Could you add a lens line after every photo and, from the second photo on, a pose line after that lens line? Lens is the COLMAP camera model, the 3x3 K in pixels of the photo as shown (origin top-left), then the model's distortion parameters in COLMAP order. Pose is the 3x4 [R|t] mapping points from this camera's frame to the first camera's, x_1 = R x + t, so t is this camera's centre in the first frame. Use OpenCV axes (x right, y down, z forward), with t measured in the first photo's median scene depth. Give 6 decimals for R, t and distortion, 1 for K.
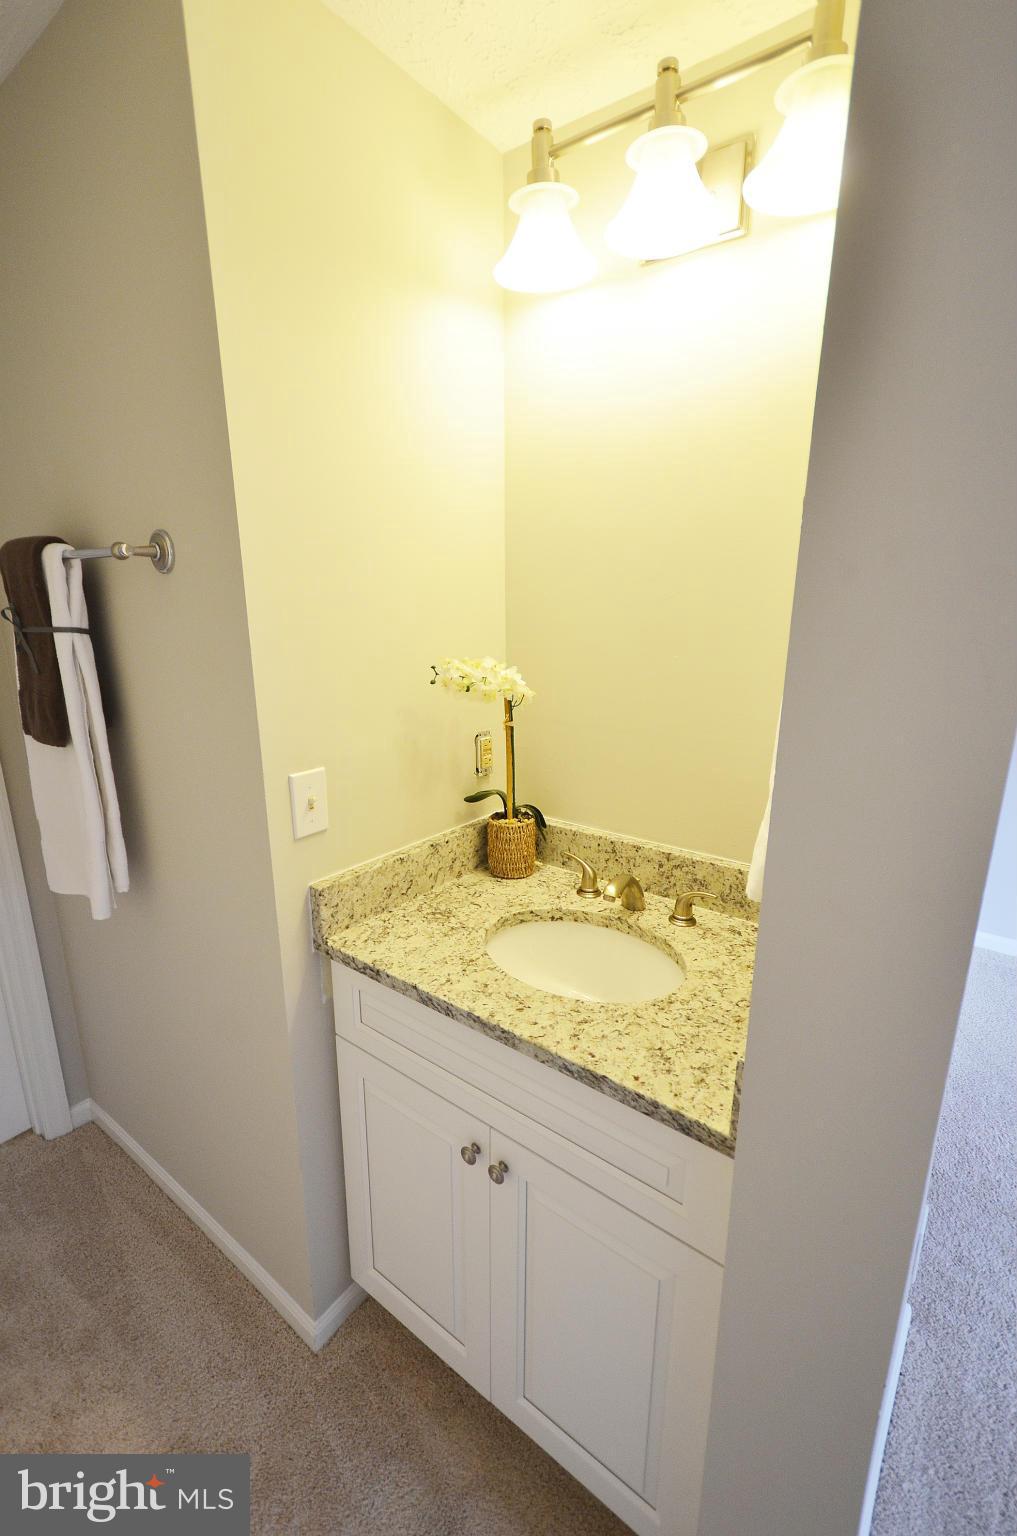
lens RADIAL K [[684.1, 0, 507.1], [0, 684.1, 773.8], [0, 0, 1]] dist [0.012753, 0.000151]
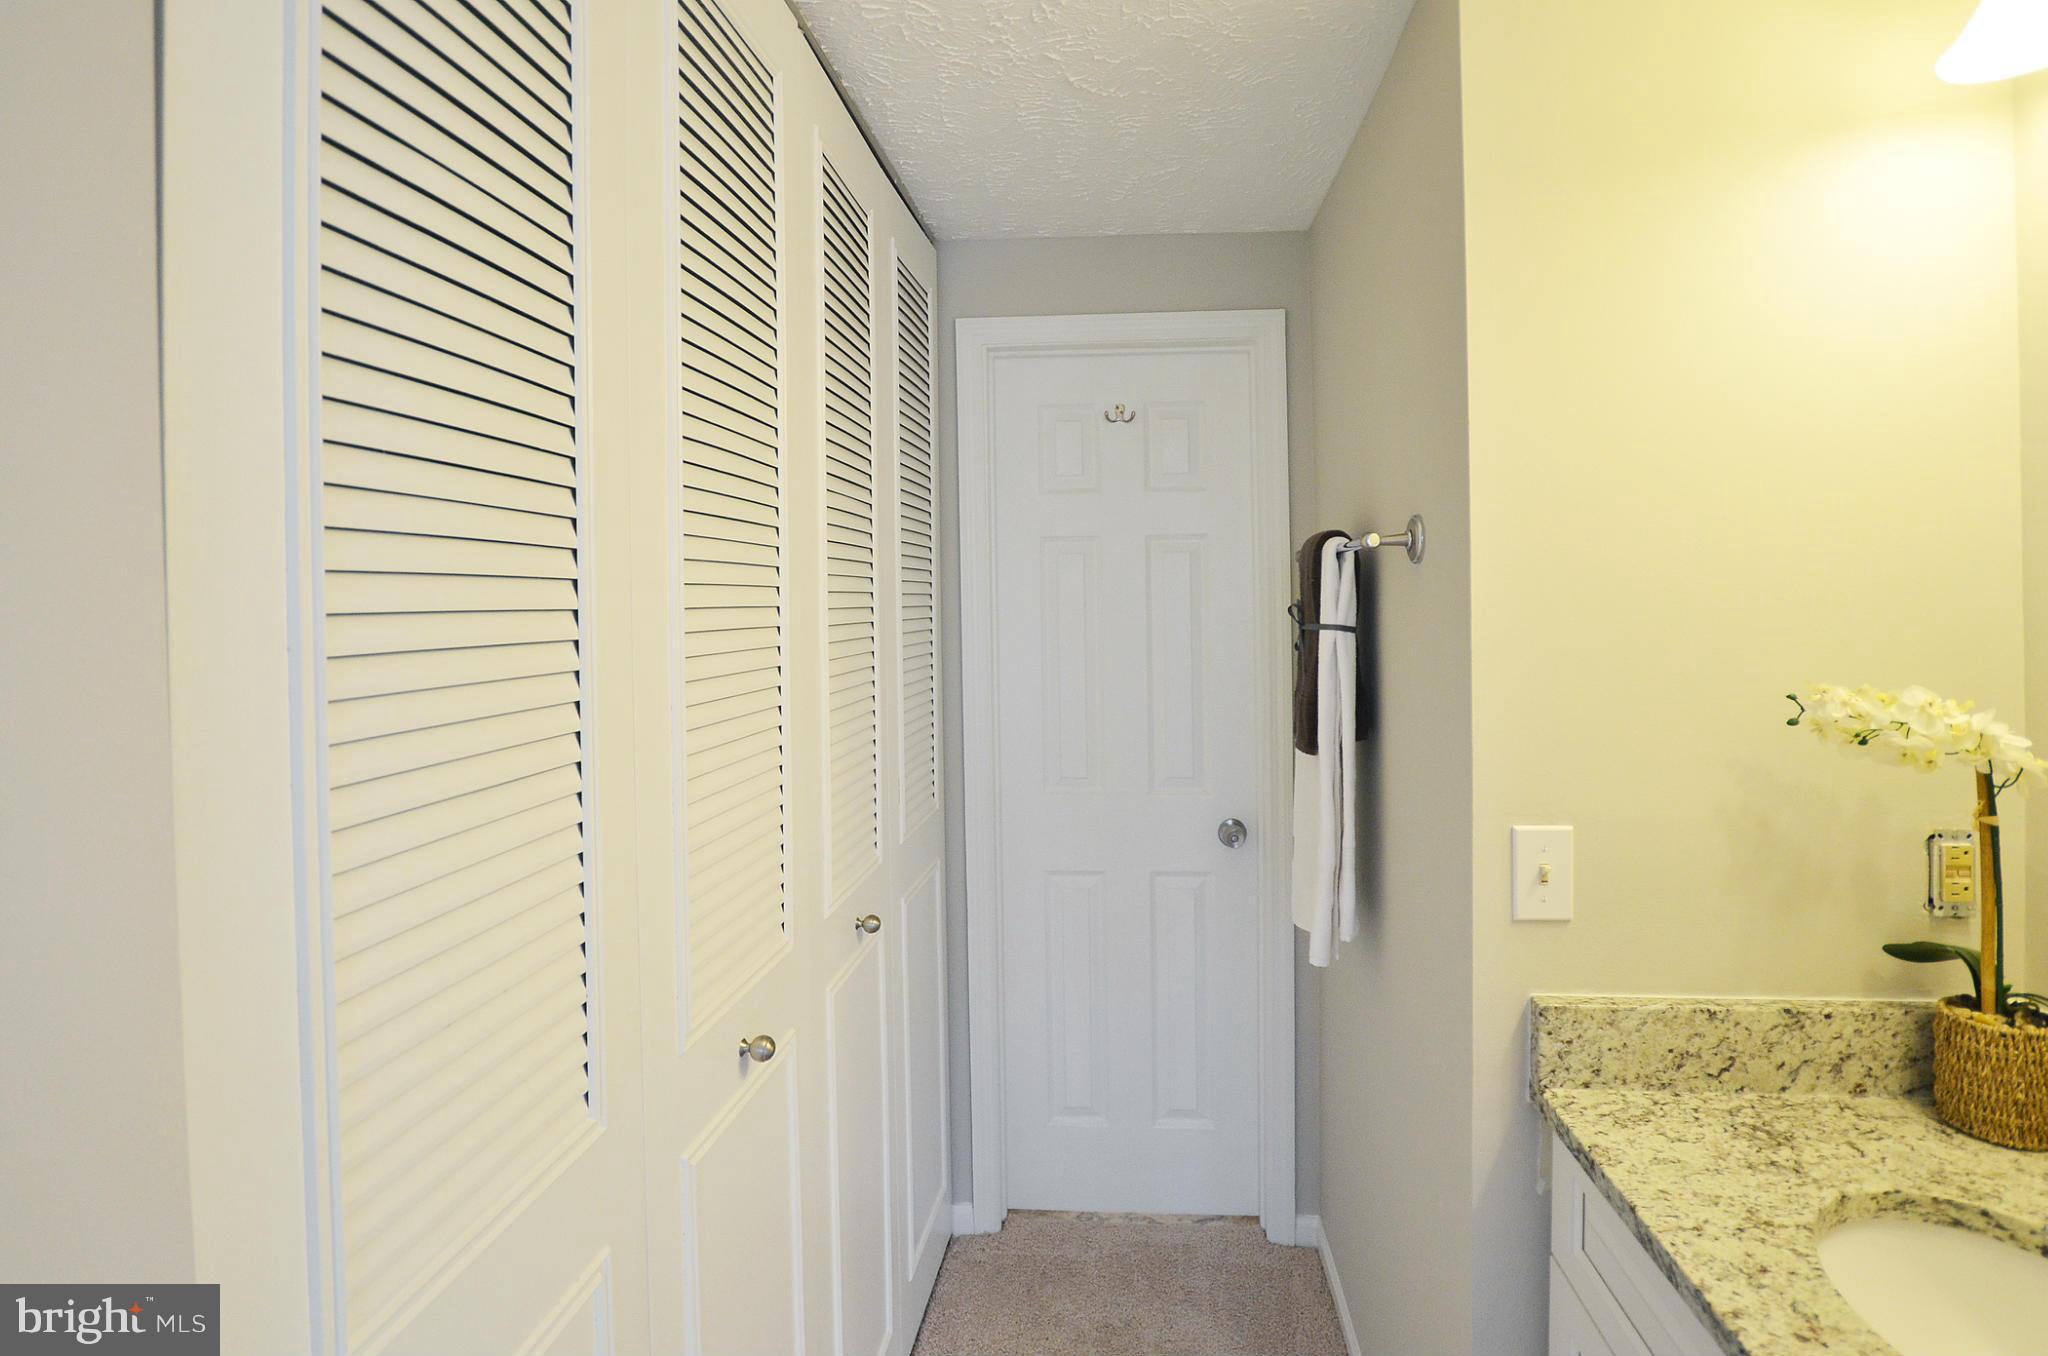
lens RADIAL K [[1001.1, 0, 1036.6], [0, 1001.1, 602.3], [0, 0, 1]] dist [-0.016802, 0.000736]
pose [[0.526338, -0.003783, -0.850267, 0.274493], [-0.202167, 0.970756, -0.129466, 0.009200], [0.825891, 0.240039, 0.510181, -0.005910]]
